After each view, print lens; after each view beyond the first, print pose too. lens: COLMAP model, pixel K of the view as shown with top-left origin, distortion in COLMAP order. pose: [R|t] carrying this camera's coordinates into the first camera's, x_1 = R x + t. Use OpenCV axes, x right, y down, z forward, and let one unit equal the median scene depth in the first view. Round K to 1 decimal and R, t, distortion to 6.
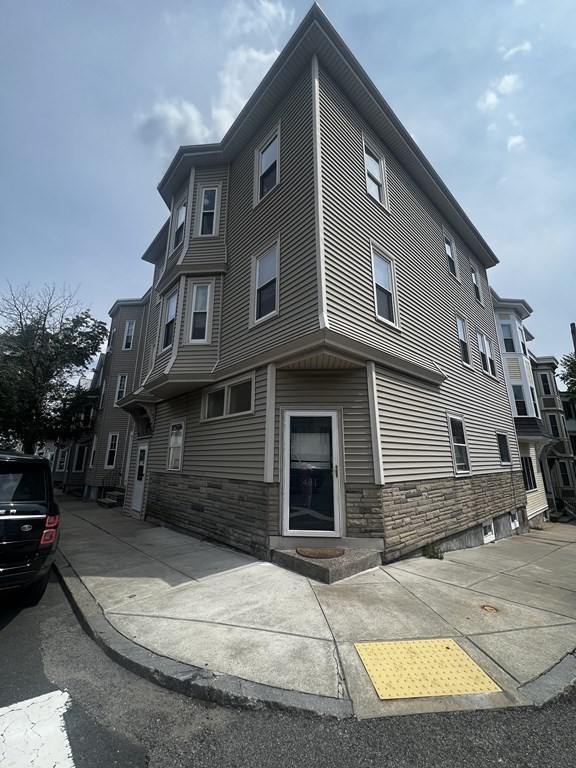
lens RADIAL K [[307.0, 0, 289.1], [0, 307.0, 381.6], [0, 0, 1]] dist [-0.001612, 0.000324]
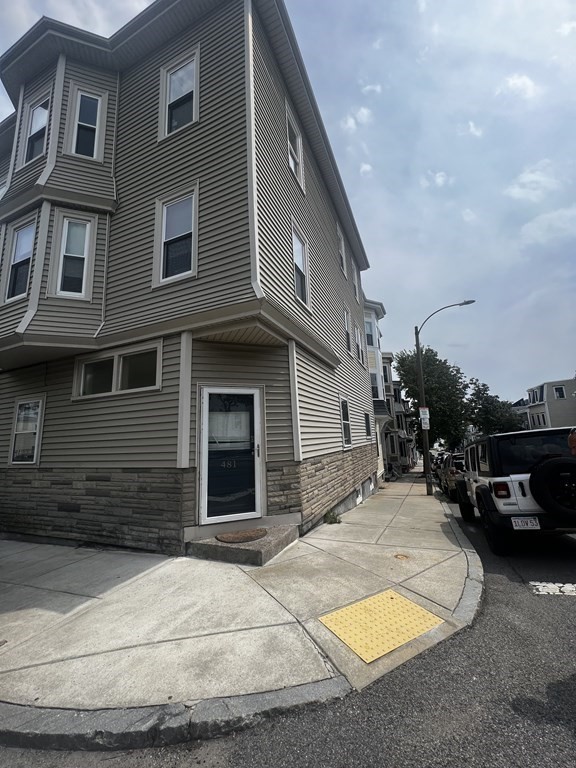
lens RADIAL K [[307.0, 0, 287.9], [0, 307.0, 381.8], [0, 0, 1]] dist [-0.001612, 0.000324]
pose [[0.908427, 0.034855, 0.416588, -0.163919], [-0.058452, 0.997319, 0.044019, 0.027694], [-0.413937, -0.064338, 0.908029, 0.097803]]
